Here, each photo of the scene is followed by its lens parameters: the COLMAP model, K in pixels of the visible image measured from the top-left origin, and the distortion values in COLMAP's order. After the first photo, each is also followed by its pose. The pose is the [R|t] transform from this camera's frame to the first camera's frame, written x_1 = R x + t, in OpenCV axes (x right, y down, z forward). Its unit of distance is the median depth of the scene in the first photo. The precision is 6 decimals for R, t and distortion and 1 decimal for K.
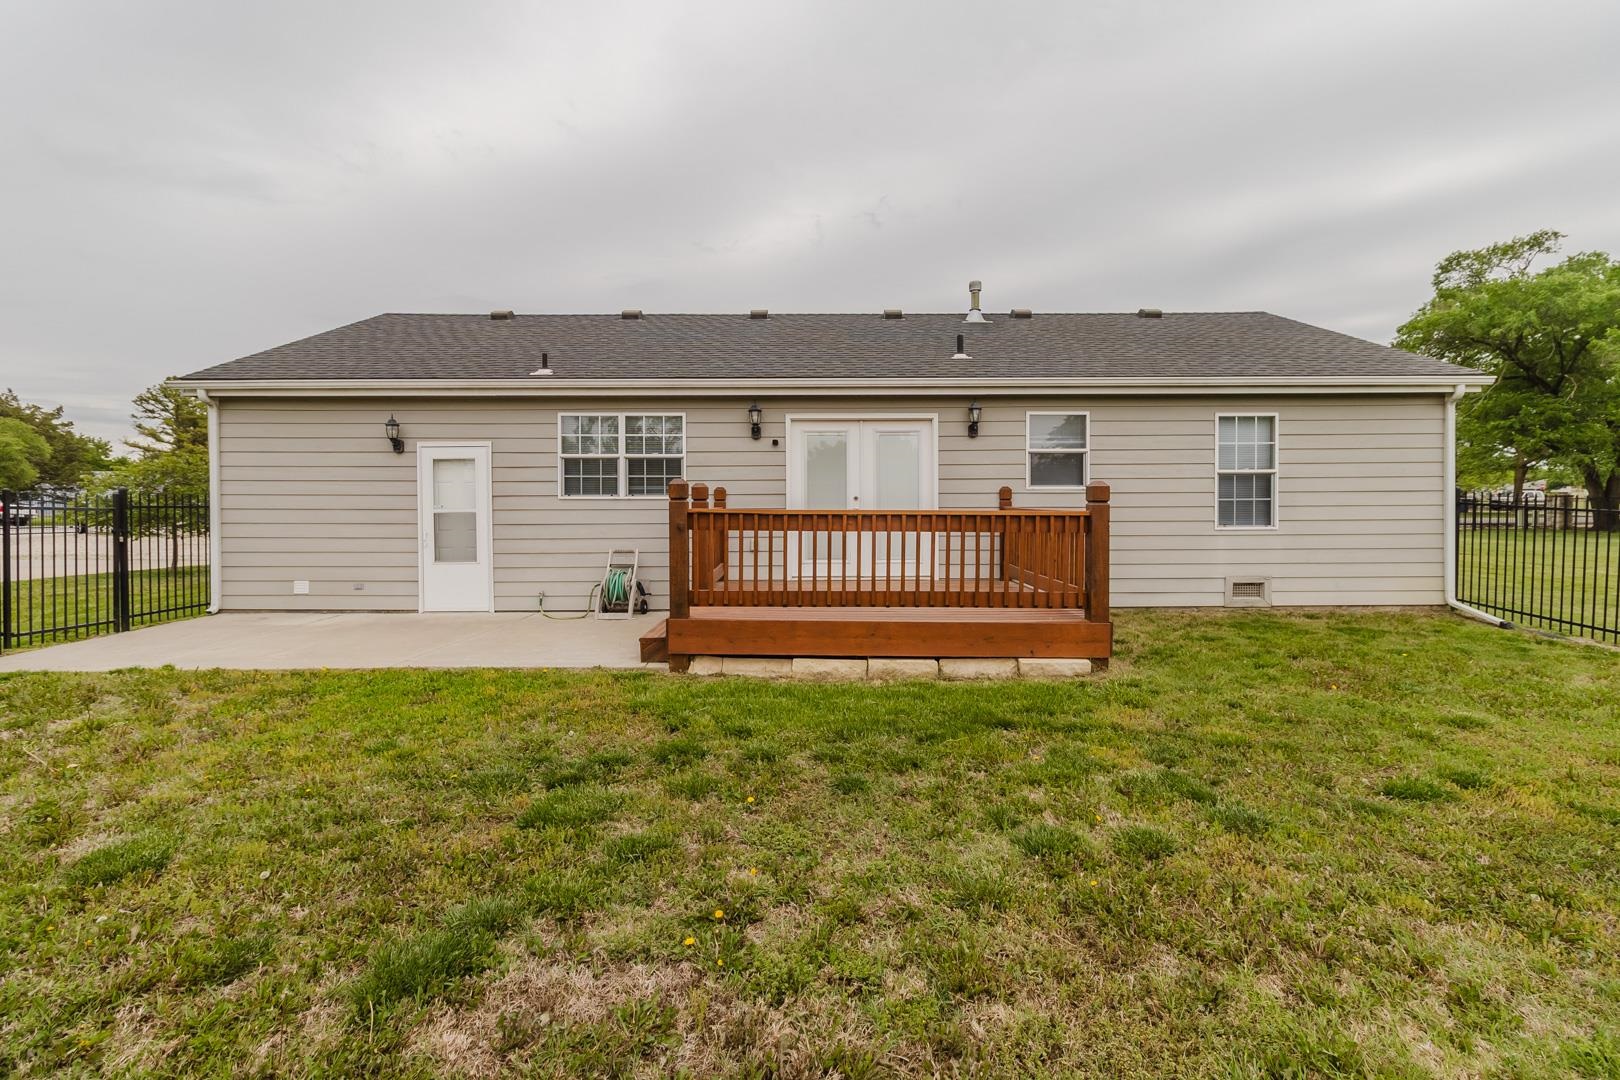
lens RADIAL K [[746.6, 0, 805.8], [0, 746.6, 521.3], [0, 0, 1]] dist [0.002167, -0.000774]
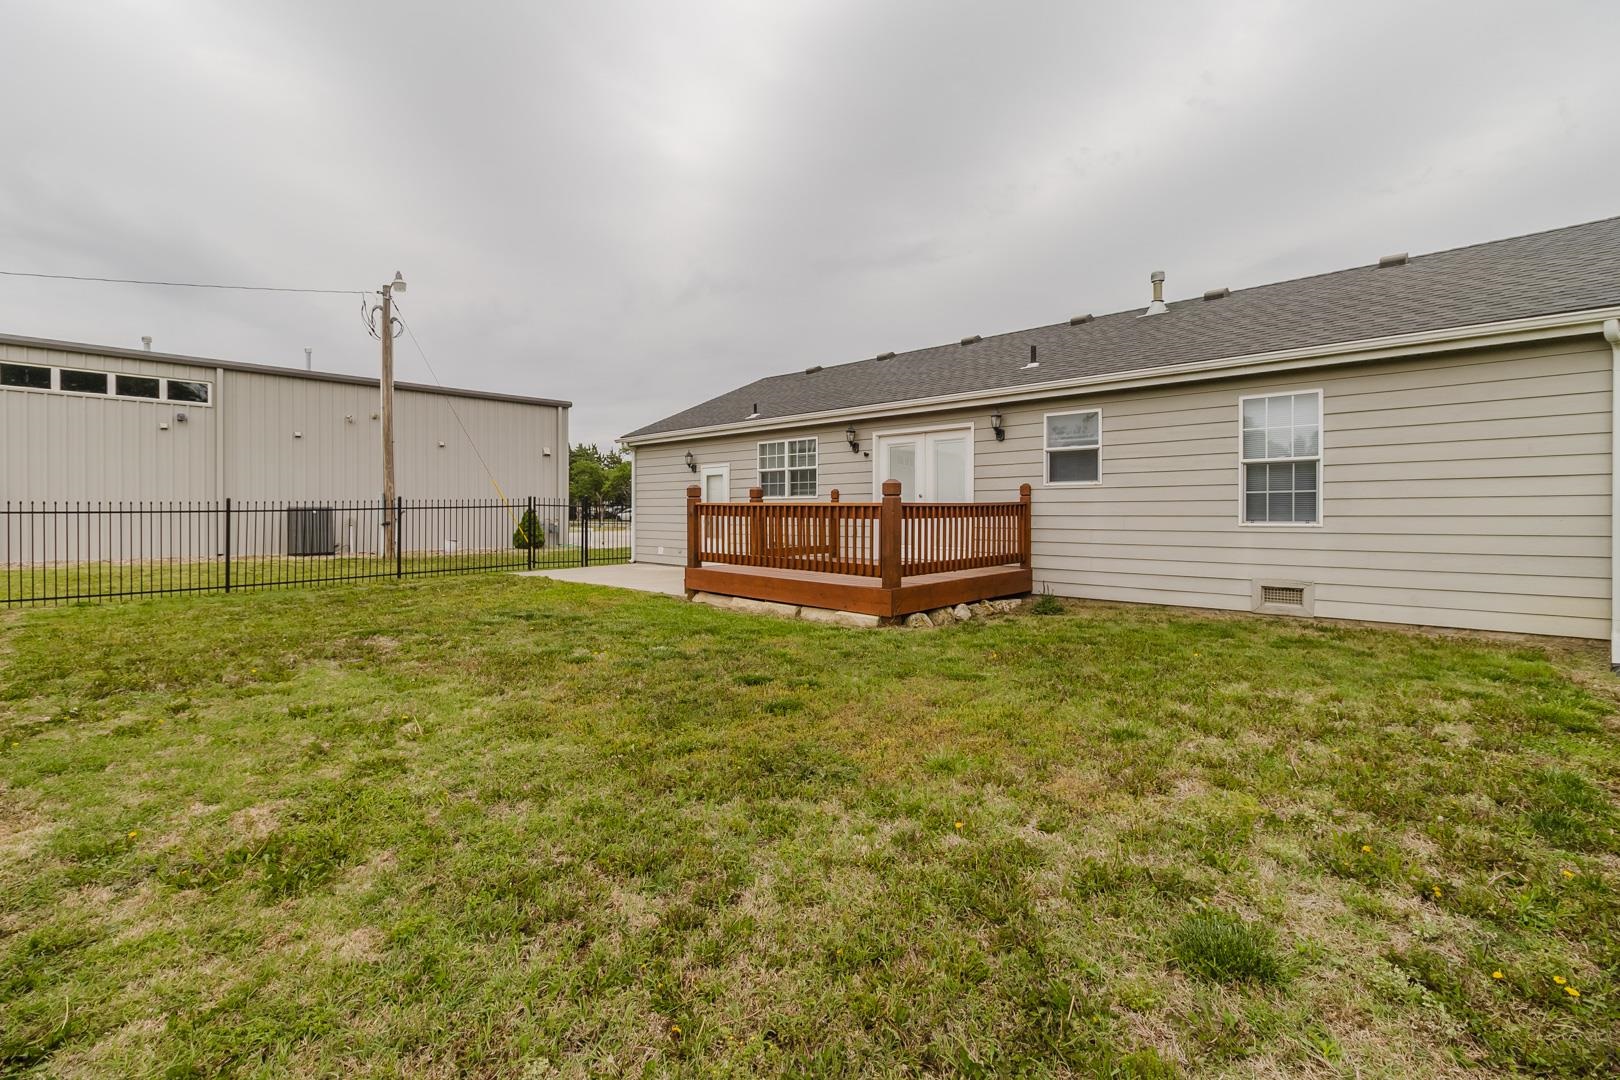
lens RADIAL K [[746.6, 0, 809.5], [0, 746.6, 514.6], [0, 0, 1]] dist [0.002167, -0.000774]
pose [[0.710980, 0.004708, -0.703197, 0.813201], [-0.016418, 0.999816, -0.009906, 0.015396], [0.703021, 0.018587, 0.710926, -0.005597]]
